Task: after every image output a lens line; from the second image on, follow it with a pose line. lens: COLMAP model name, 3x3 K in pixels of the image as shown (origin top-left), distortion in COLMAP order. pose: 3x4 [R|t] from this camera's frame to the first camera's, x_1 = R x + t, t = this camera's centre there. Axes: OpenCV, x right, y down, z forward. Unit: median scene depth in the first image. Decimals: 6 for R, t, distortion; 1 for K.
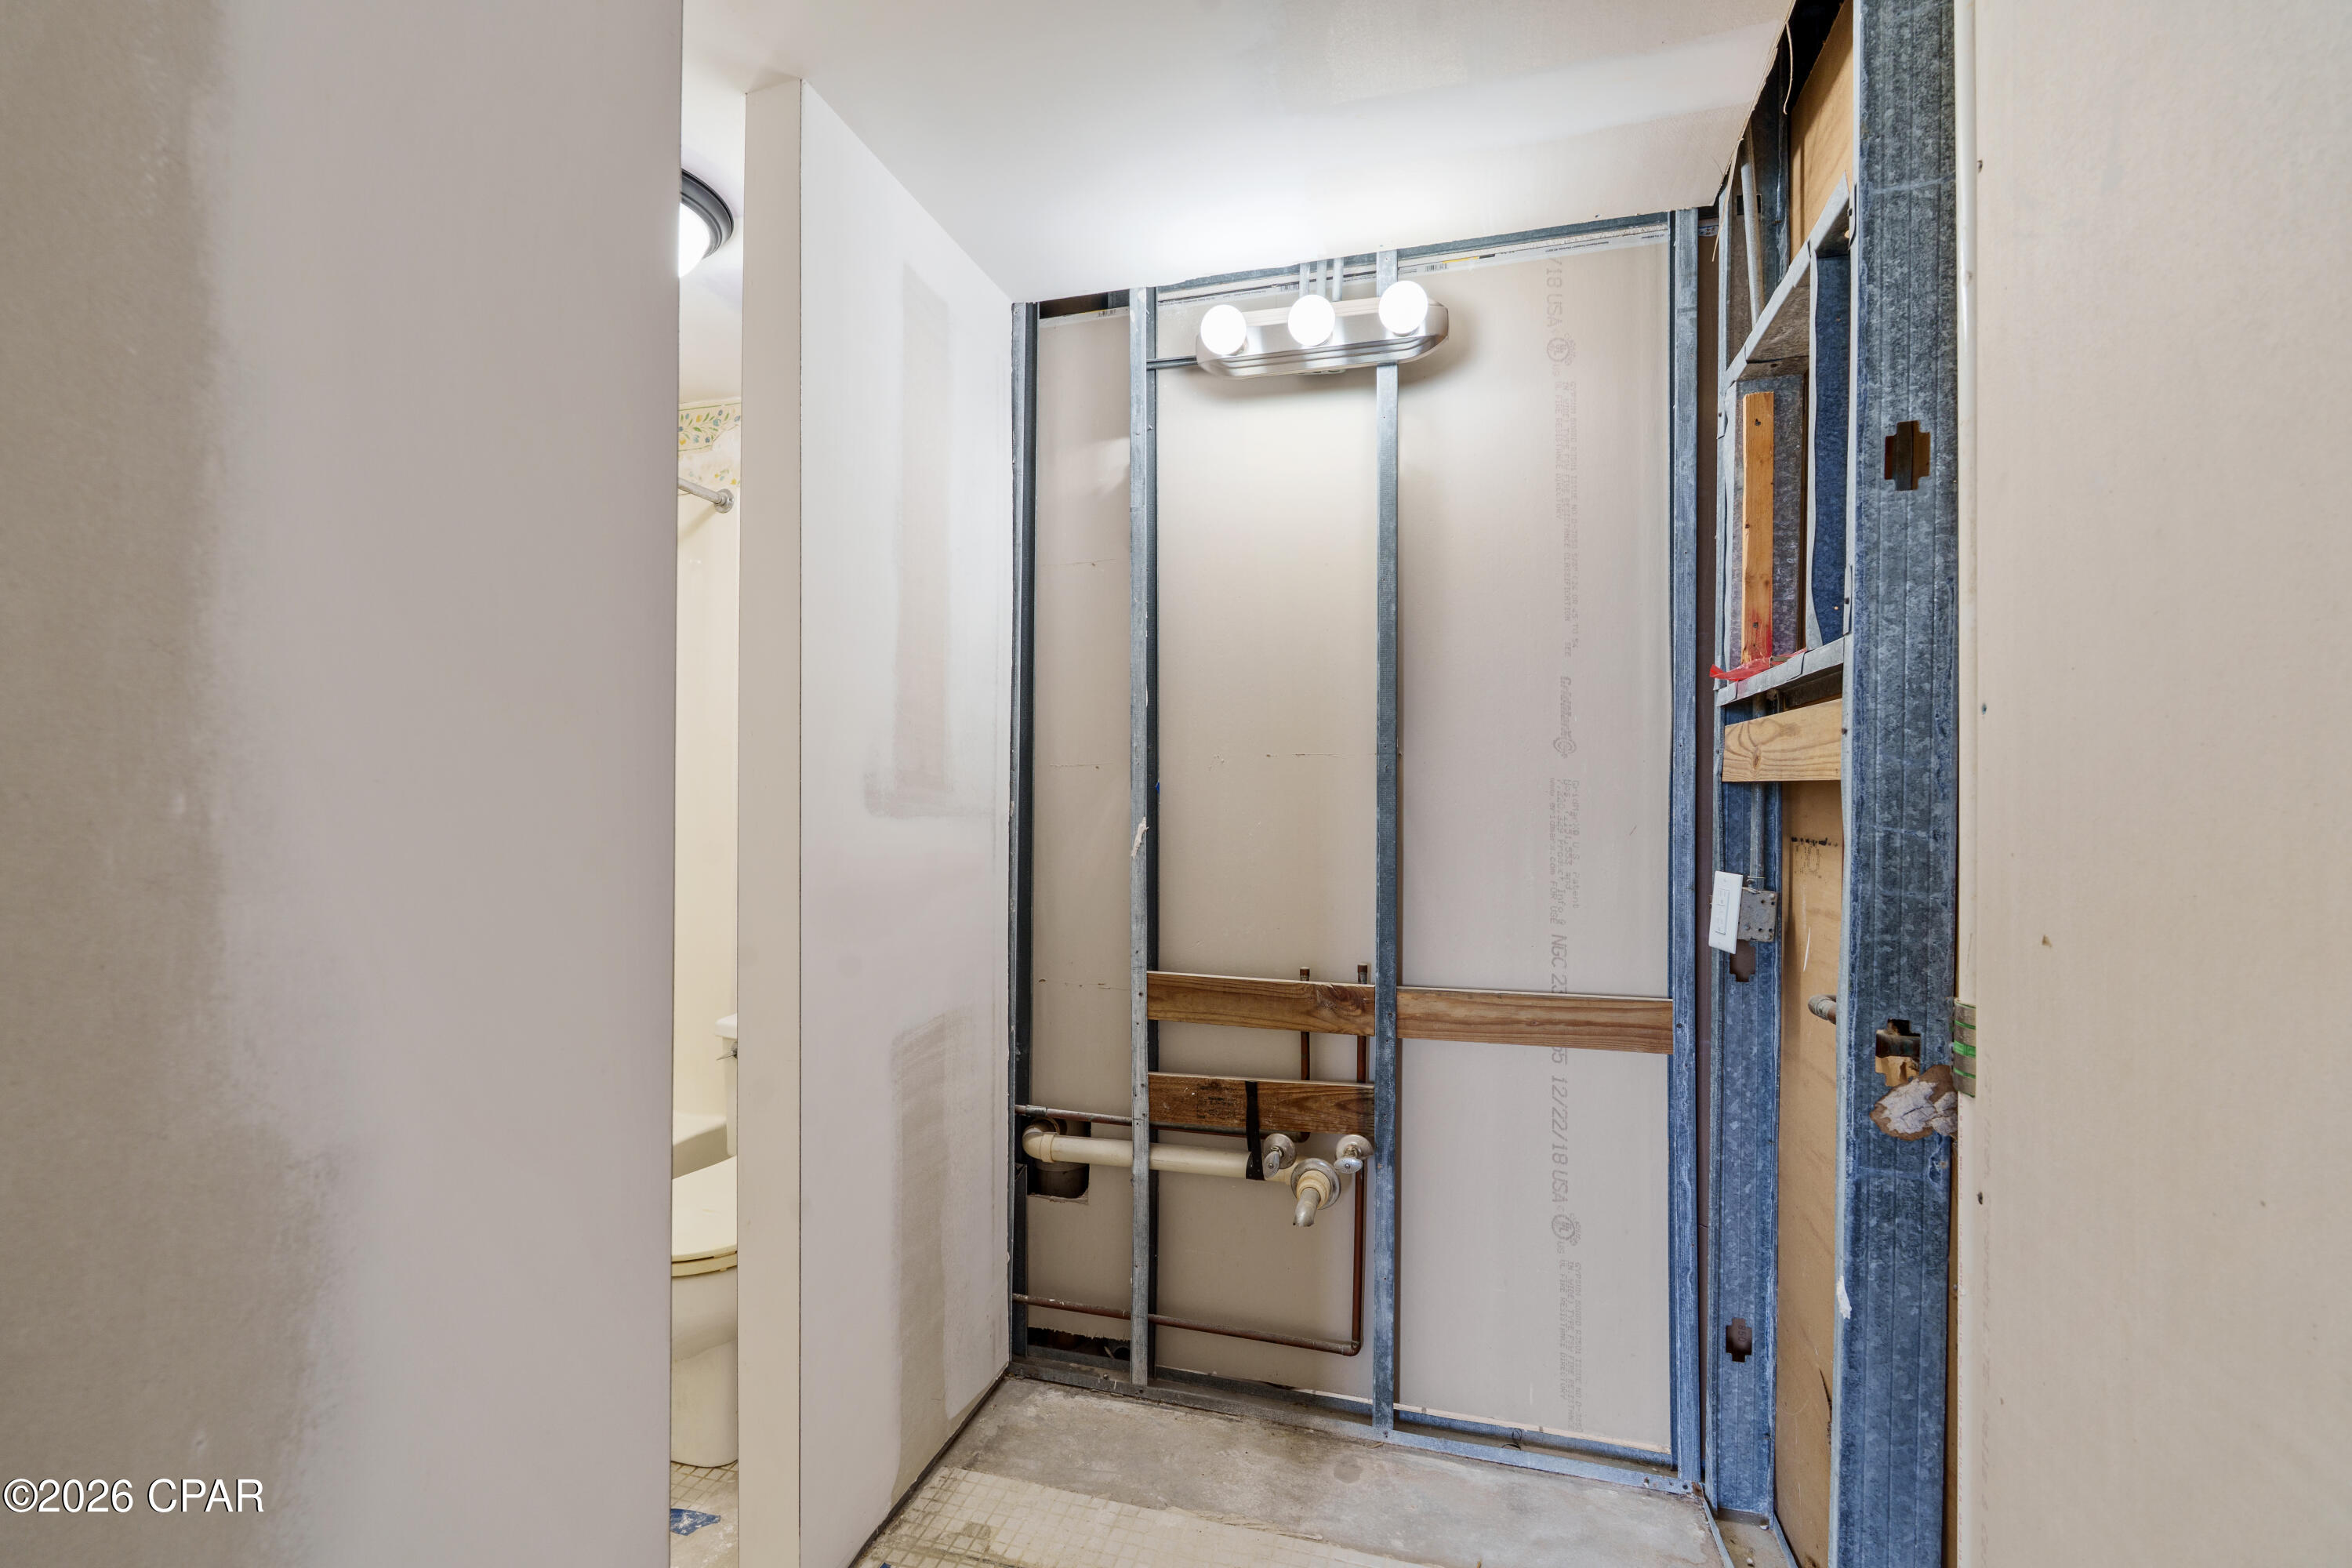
lens RADIAL K [[1023.8, 0, 1172.3], [0, 1023.8, 796.8], [0, 0, 1]] dist [-0.007851, 0.001797]
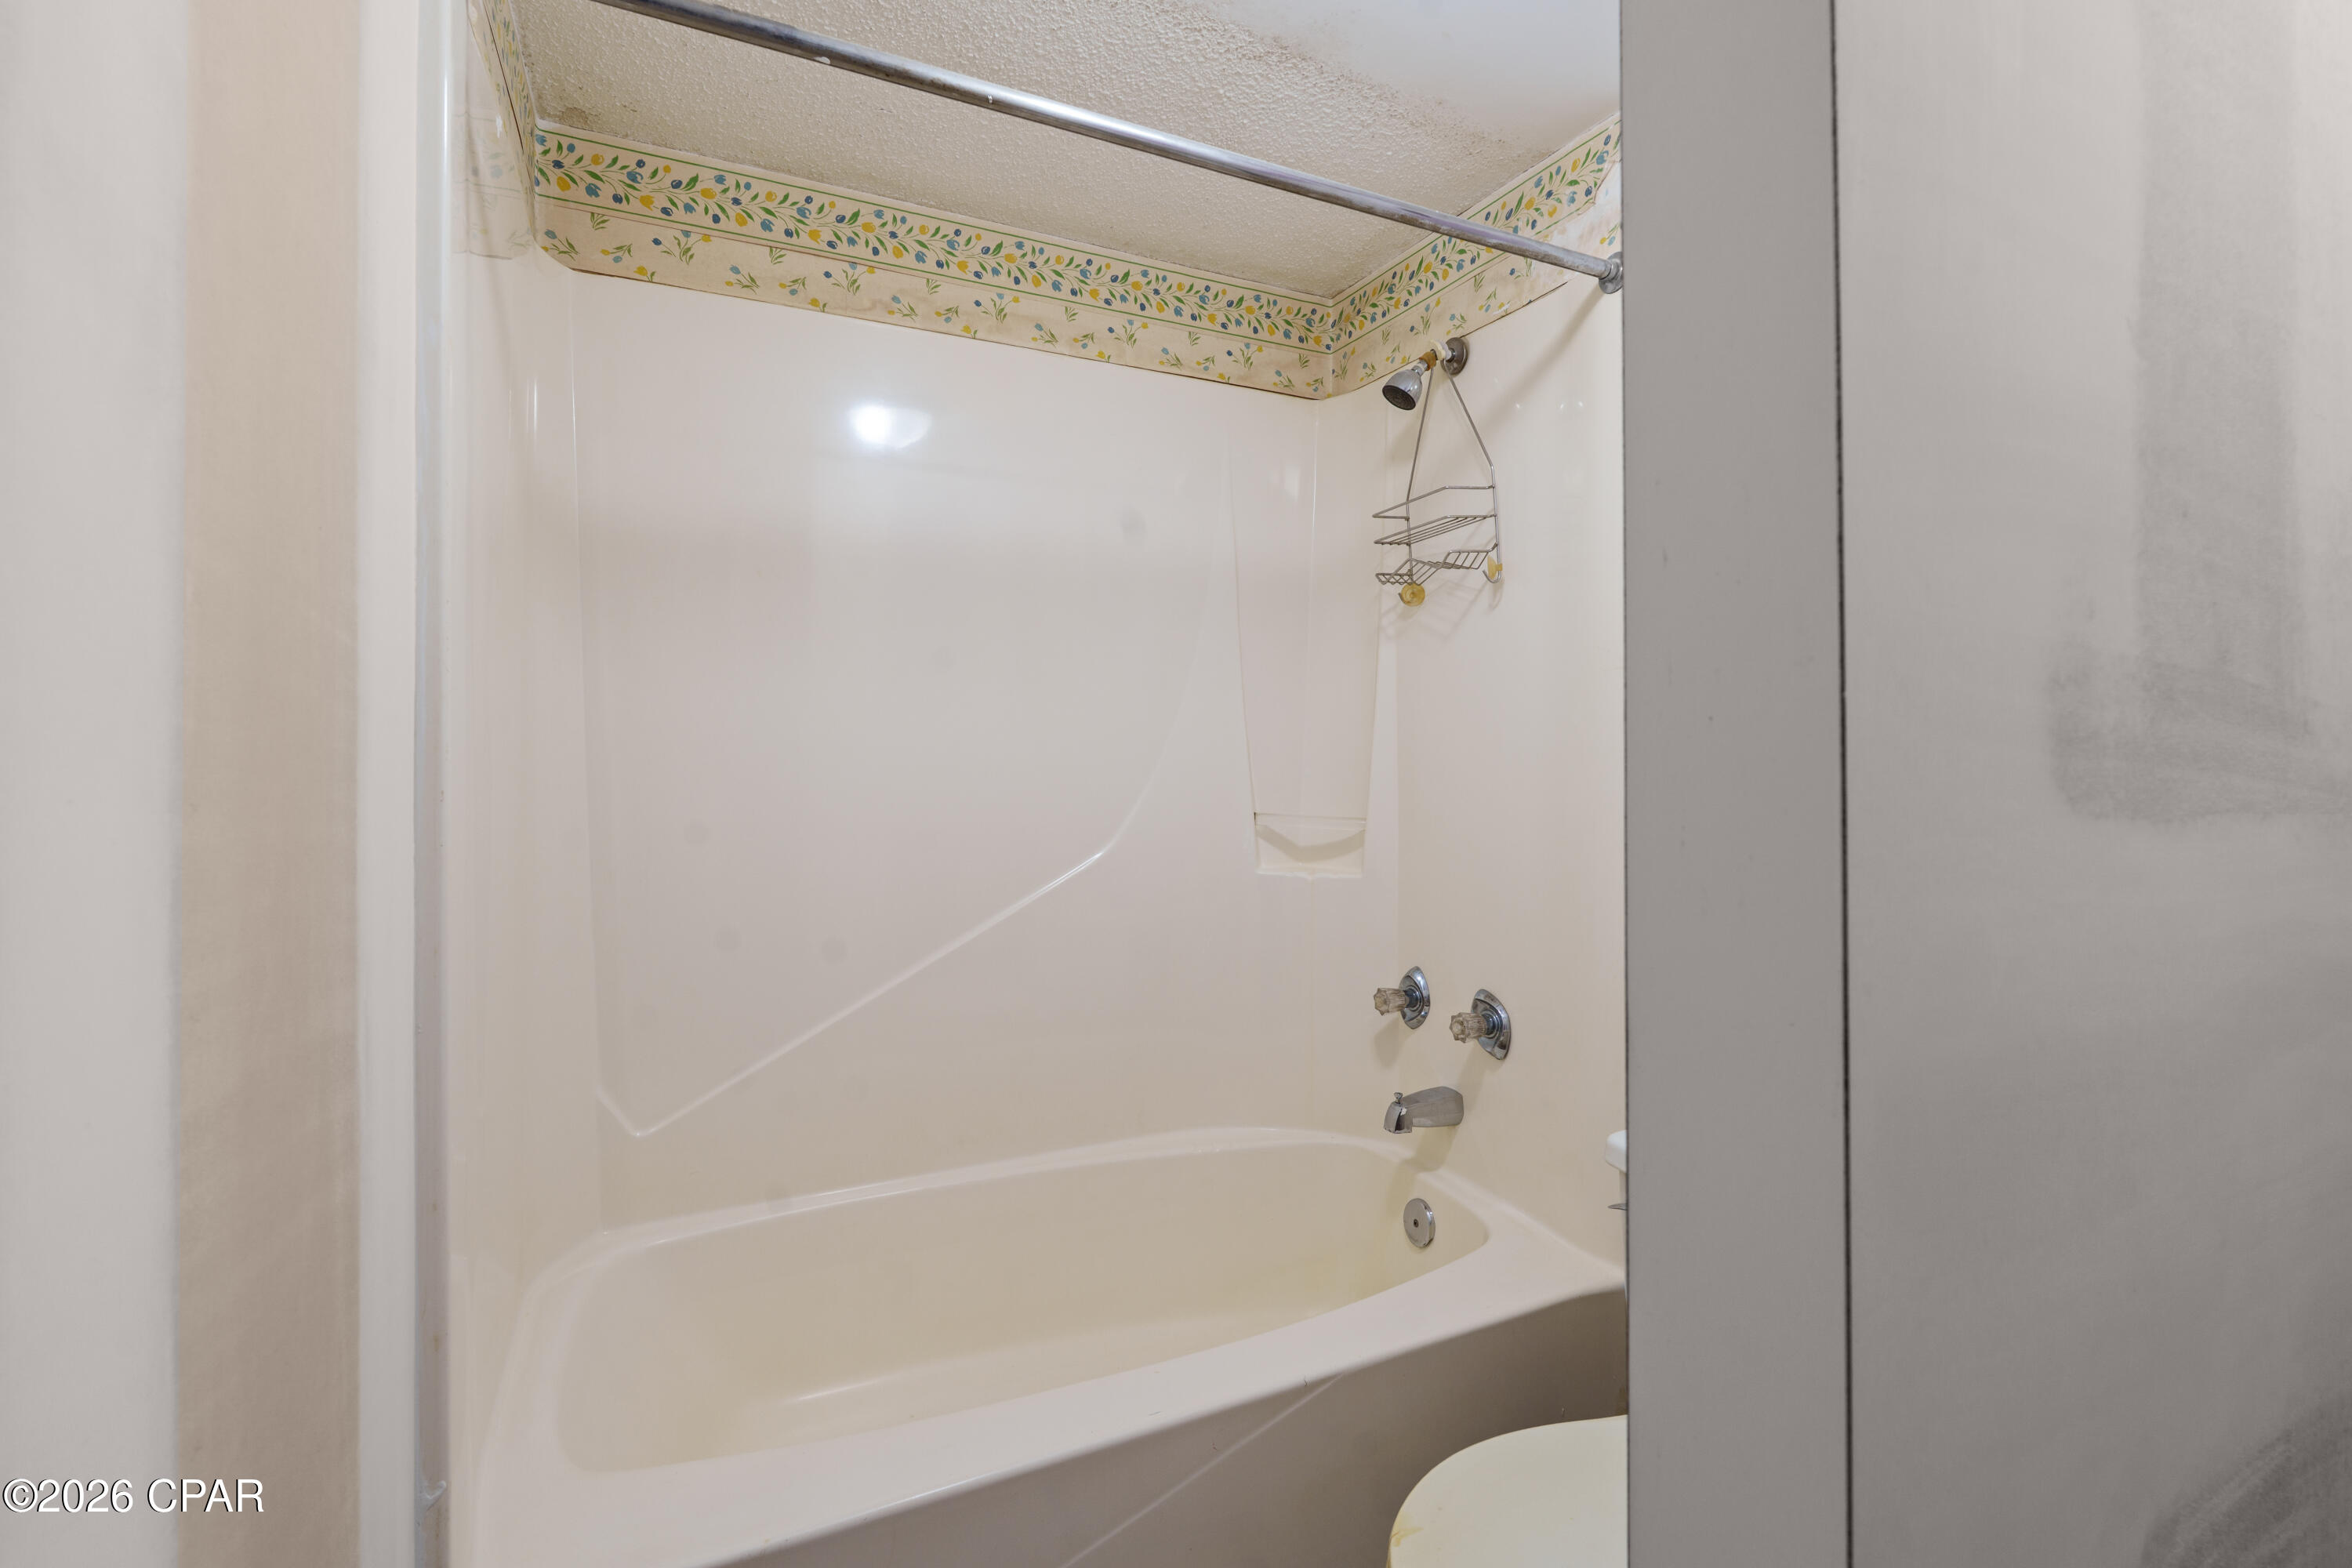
lens RADIAL K [[1023.8, 0, 1169.0], [0, 1023.8, 770.3], [0, 0, 1]] dist [-0.007851, 0.001797]
pose [[0.666805, 0.000109, -0.745232, -0.228493], [0.007137, 0.999953, 0.006532, 0.001557], [0.745198, -0.009674, 0.666773, 0.552950]]
